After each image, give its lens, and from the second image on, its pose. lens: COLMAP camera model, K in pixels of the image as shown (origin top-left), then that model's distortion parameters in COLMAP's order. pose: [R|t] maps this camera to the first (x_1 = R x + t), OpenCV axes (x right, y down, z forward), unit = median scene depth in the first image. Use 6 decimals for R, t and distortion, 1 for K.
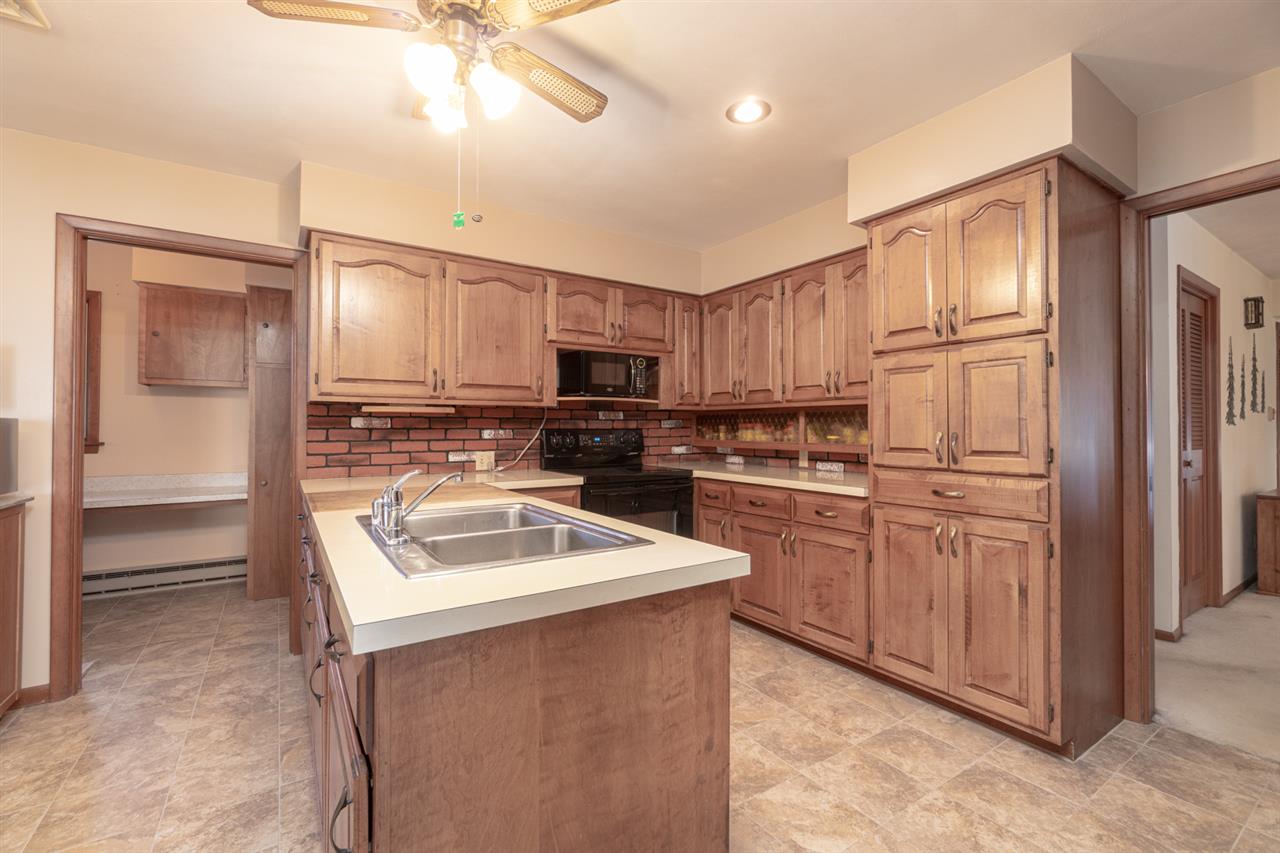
lens RADIAL K [[548.2, 0, 644.7], [0, 548.2, 427.4], [0, 0, 1]] dist [0.002668, -0.000317]
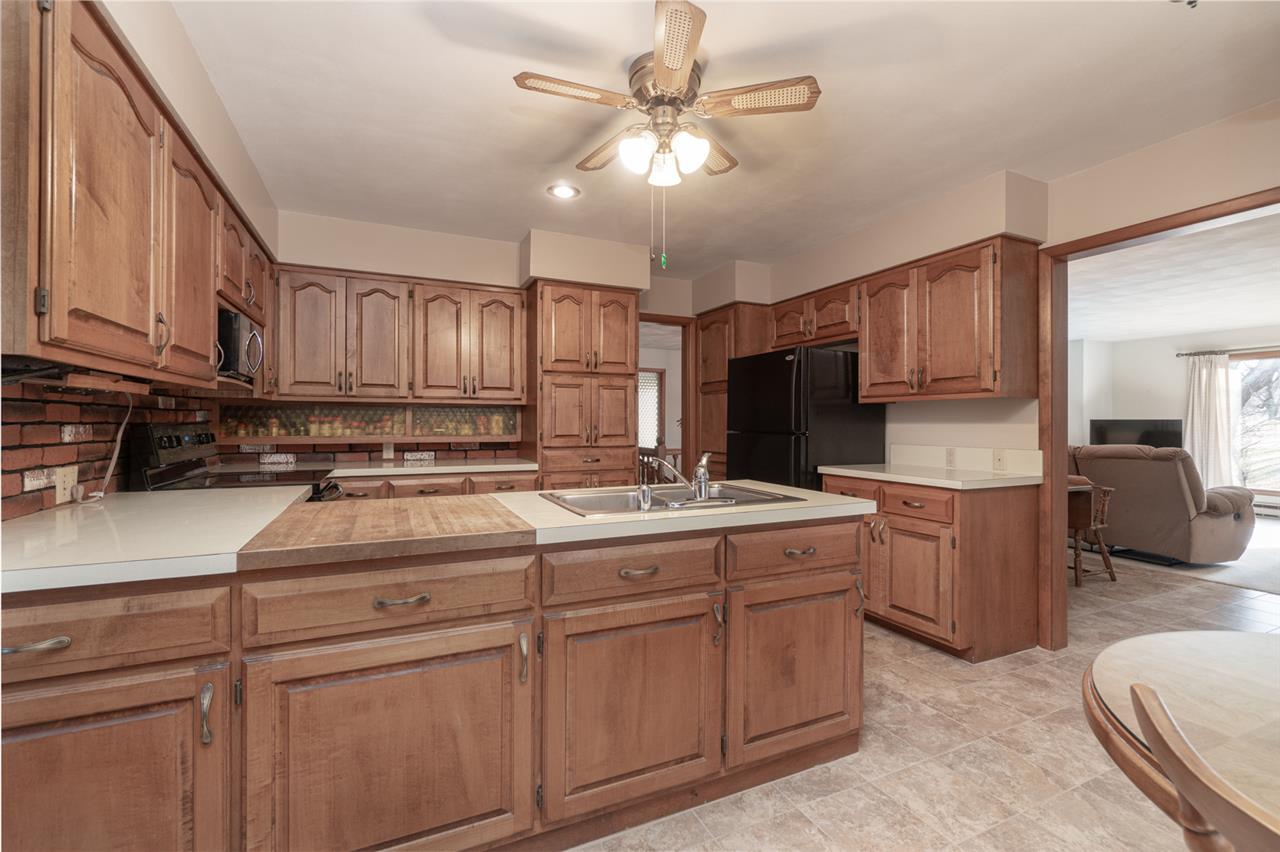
lens RADIAL K [[548.2, 0, 630.4], [0, 548.2, 421.9], [0, 0, 1]] dist [0.002668, -0.000317]
pose [[0.167722, -0.000211, 0.985834, -0.732664], [-0.002956, 0.999995, 0.000717, -0.000824], [-0.985830, -0.003035, 0.167721, 0.386787]]
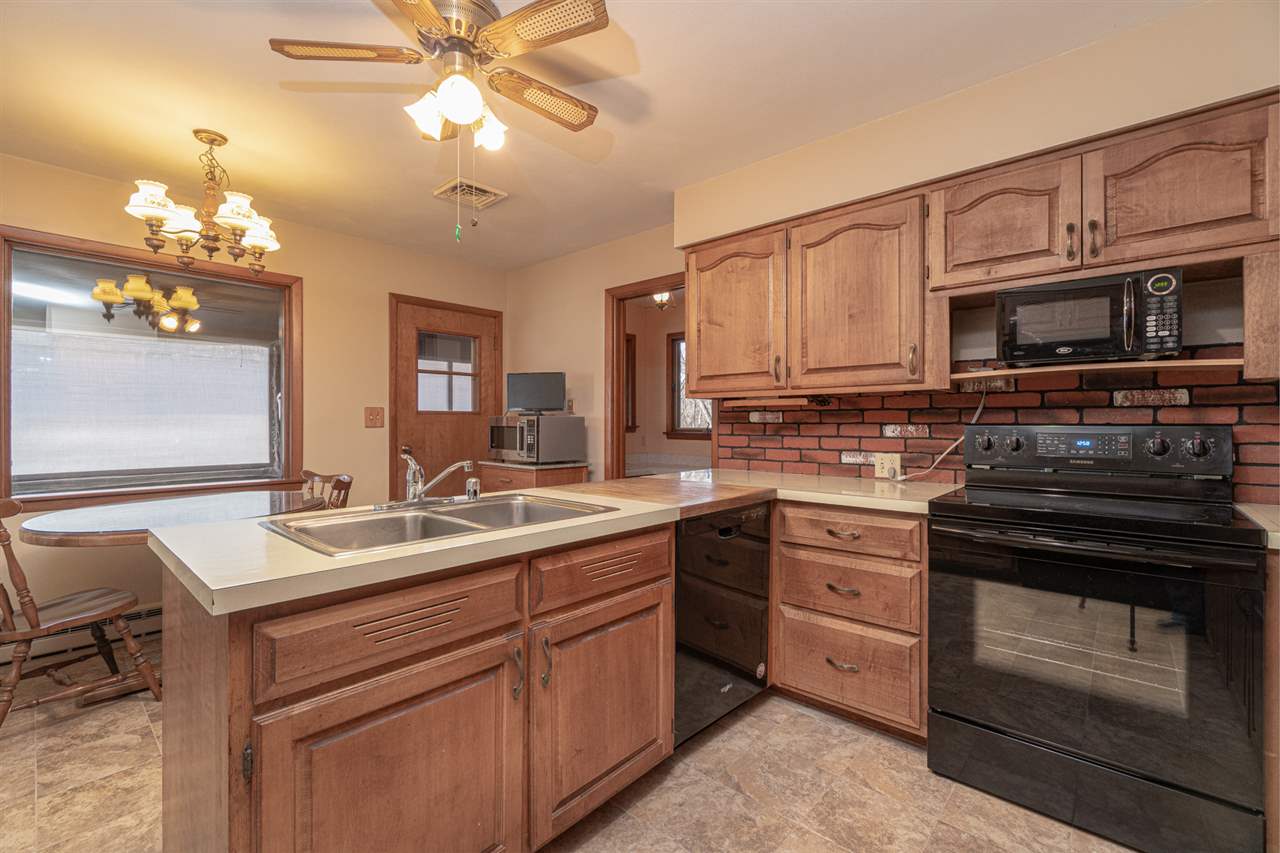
lens RADIAL K [[548.2, 0, 642.9], [0, 548.2, 420.0], [0, 0, 1]] dist [0.002668, -0.000317]
pose [[0.265298, -0.003080, -0.964161, 0.357880], [0.003977, 0.999990, -0.002100, -0.001911], [0.964158, -0.003277, 0.265308, 0.481898]]
